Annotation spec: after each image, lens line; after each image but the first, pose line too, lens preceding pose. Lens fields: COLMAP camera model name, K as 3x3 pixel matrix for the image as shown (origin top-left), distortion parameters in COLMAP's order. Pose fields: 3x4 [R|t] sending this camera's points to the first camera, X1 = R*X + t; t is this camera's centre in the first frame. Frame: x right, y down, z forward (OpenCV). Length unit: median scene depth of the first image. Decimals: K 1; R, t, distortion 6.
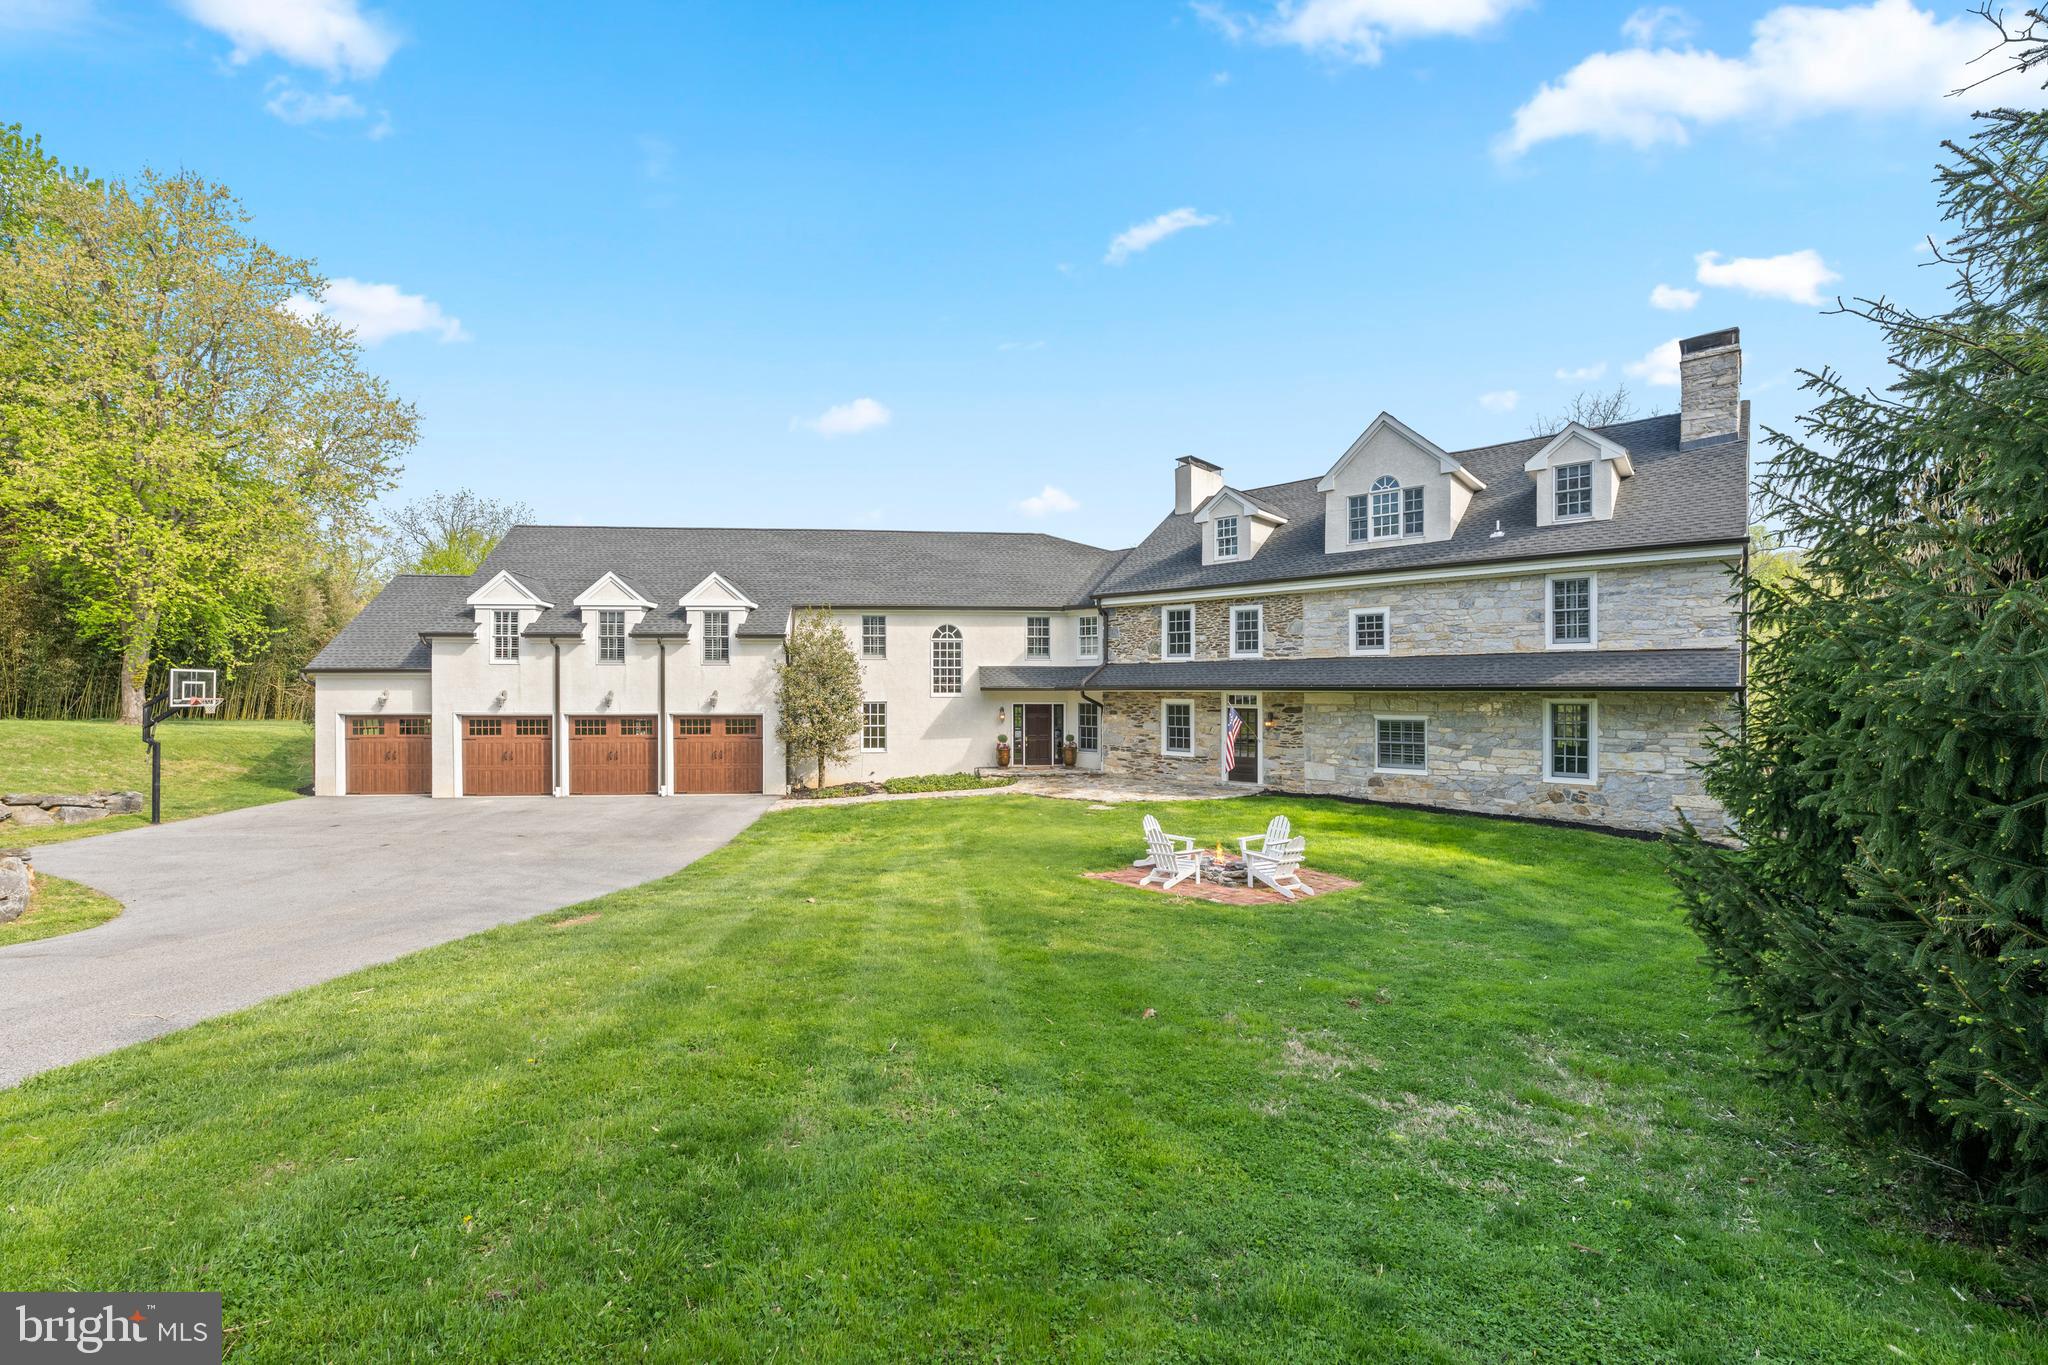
lens RADIAL K [[821.2, 0, 1016.4], [0, 821.2, 686.2], [0, 0, 1]] dist [-0.001105, 0.000098]
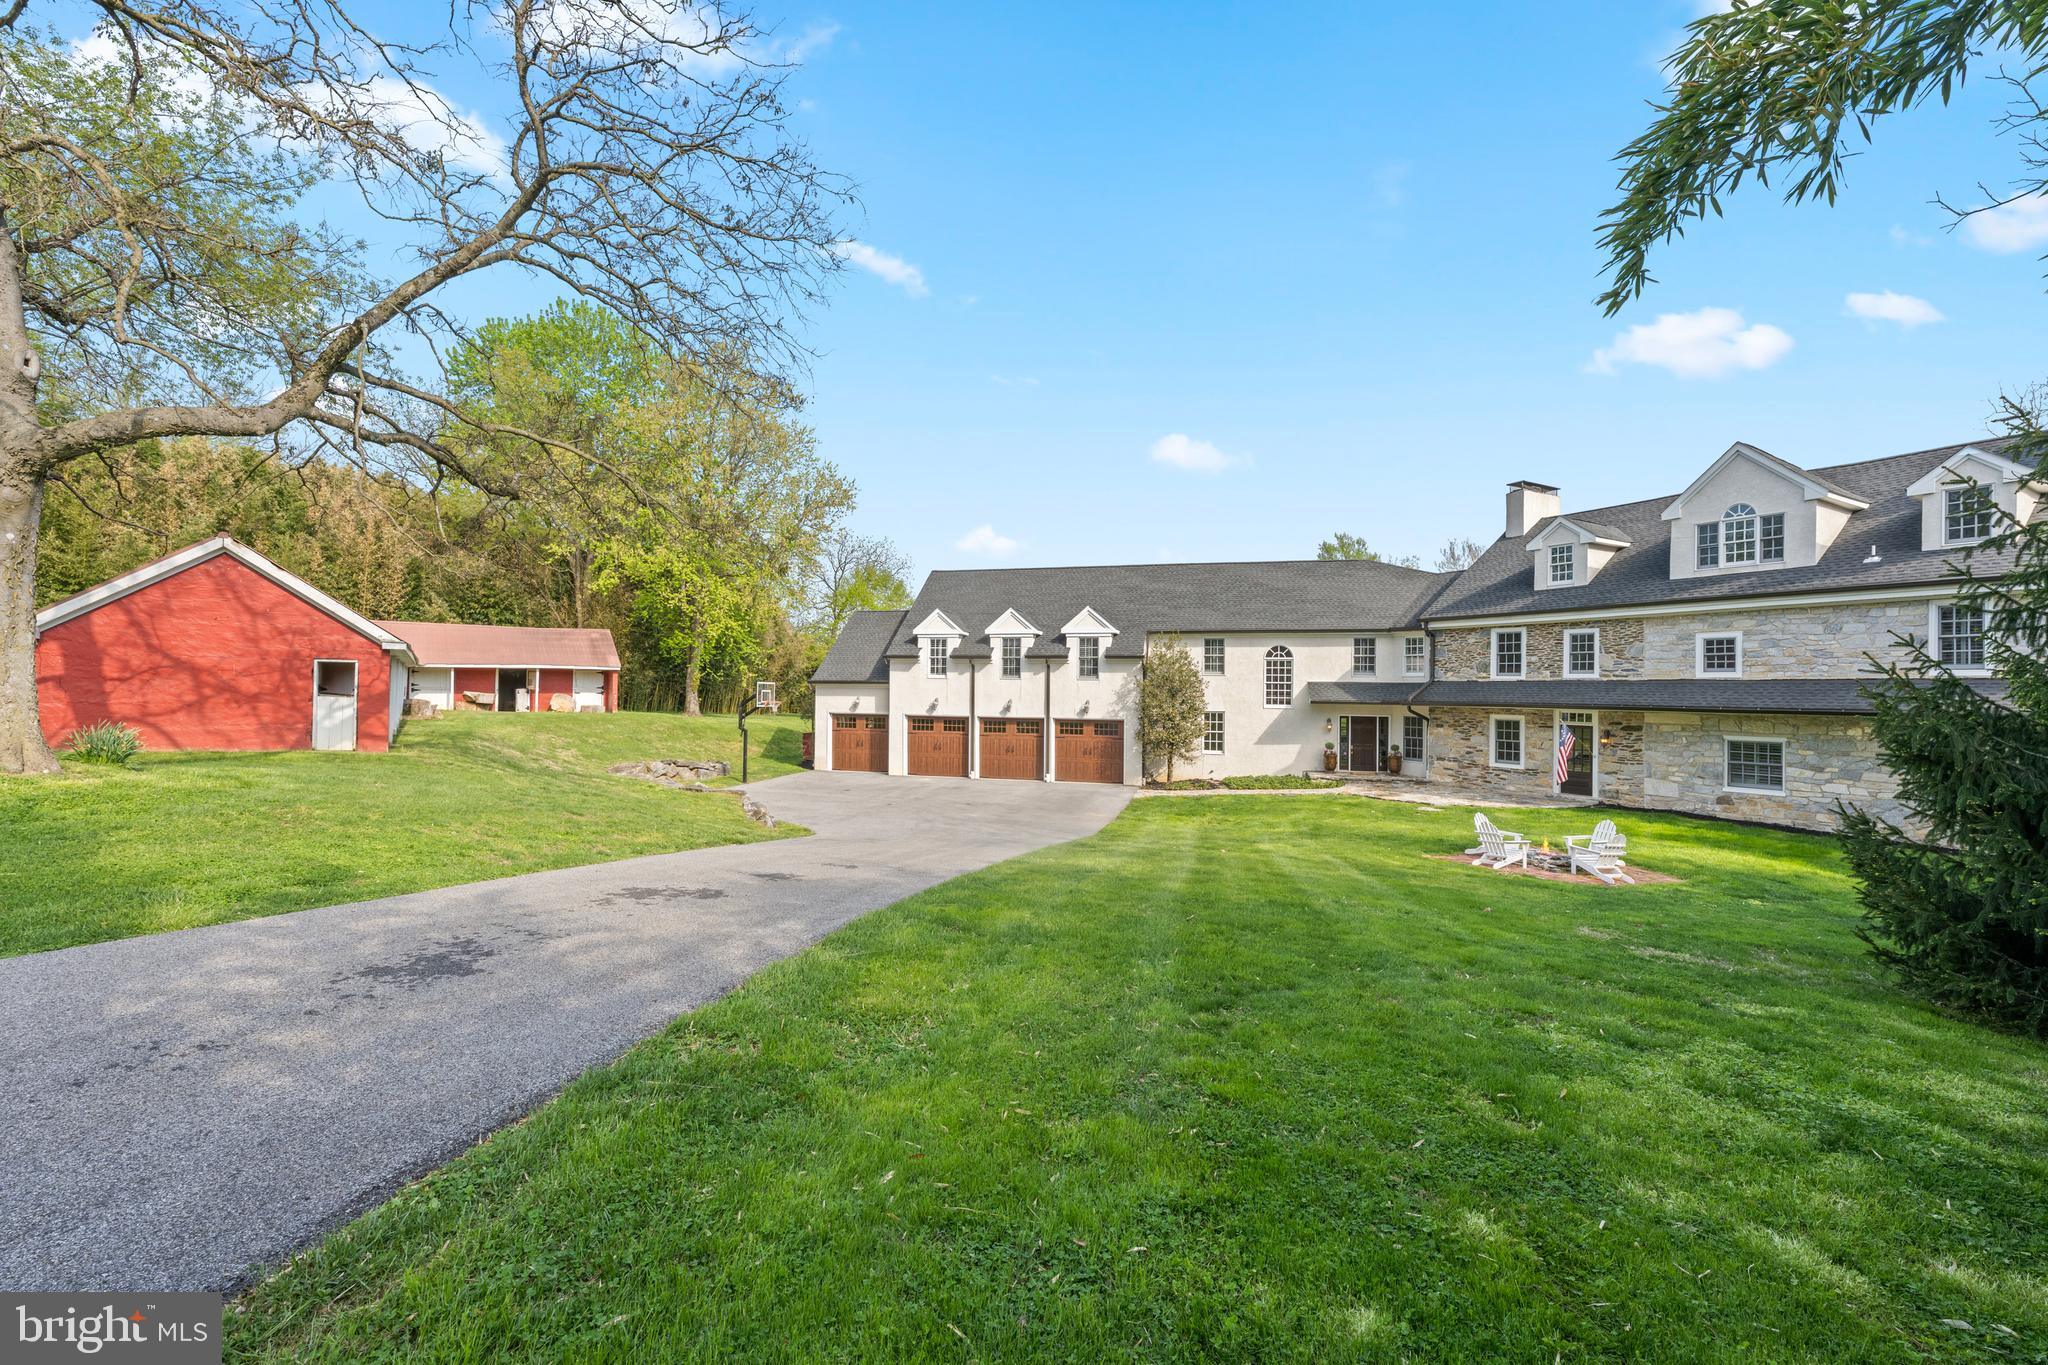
lens RADIAL K [[821.2, 0, 1016.4], [0, 821.2, 686.2], [0, 0, 1]] dist [-0.001105, 0.000098]
pose [[0.941243, 0.009411, -0.337600, -0.046703], [-0.010784, 0.999939, -0.002194, -0.012958], [0.337559, 0.005706, 0.941287, -0.233470]]
